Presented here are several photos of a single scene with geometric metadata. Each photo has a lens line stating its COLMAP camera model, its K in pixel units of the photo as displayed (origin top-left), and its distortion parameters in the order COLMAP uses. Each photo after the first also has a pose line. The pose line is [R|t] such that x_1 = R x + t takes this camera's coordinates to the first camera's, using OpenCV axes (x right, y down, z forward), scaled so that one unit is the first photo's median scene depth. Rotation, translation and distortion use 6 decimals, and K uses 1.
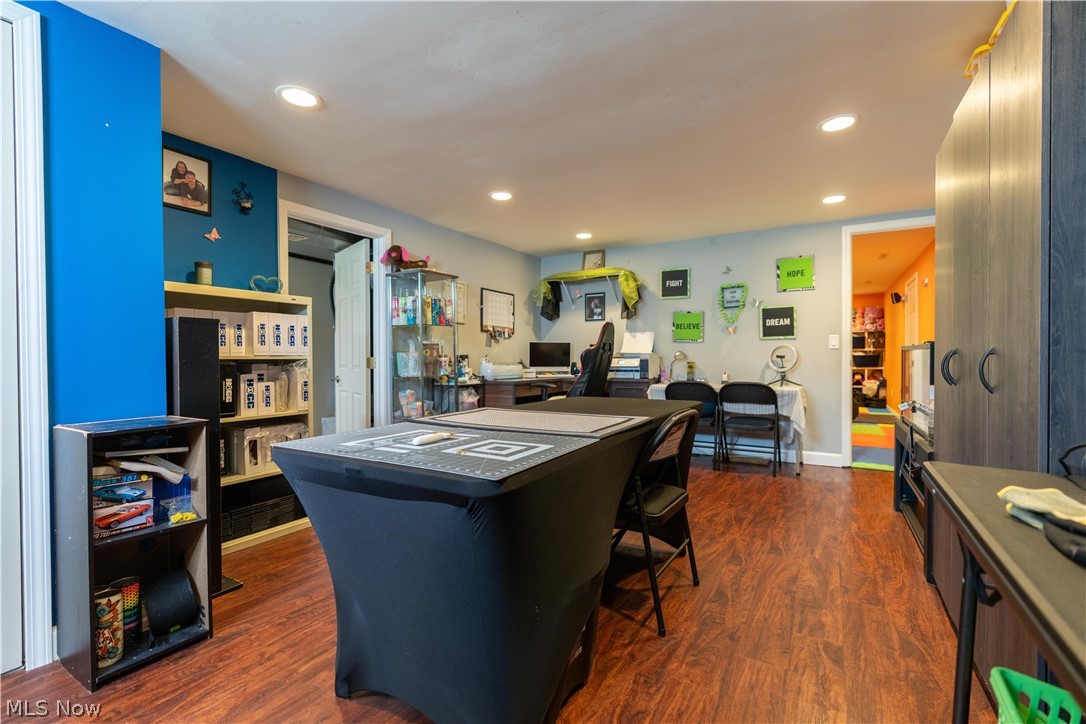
lens RADIAL K [[485.5, 0, 543.0], [0, 485.5, 362.0], [0, 0, 1]] dist [-0.002836, -0.000064]
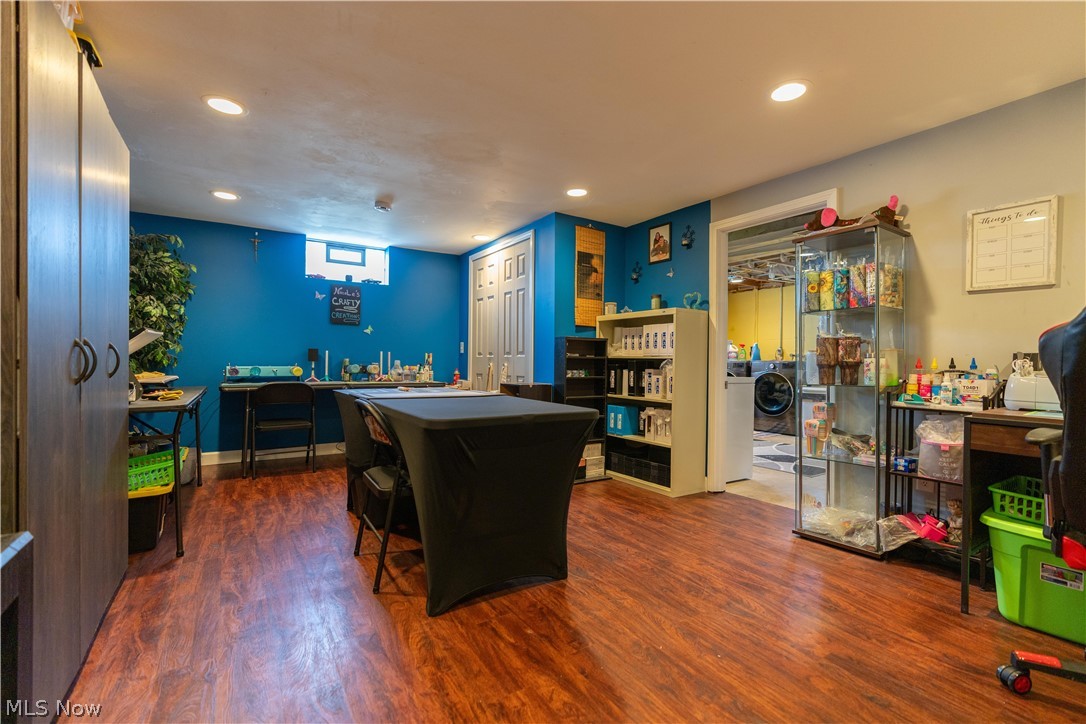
lens RADIAL K [[485.5, 0, 543.0], [0, 485.5, 362.0], [0, 0, 1]] dist [-0.002836, -0.000064]
pose [[-0.445541, 0.001846, -0.895259, 0.791720], [-0.020526, 0.999714, 0.012277, -0.006424], [0.895026, 0.023846, -0.445376, 1.327069]]
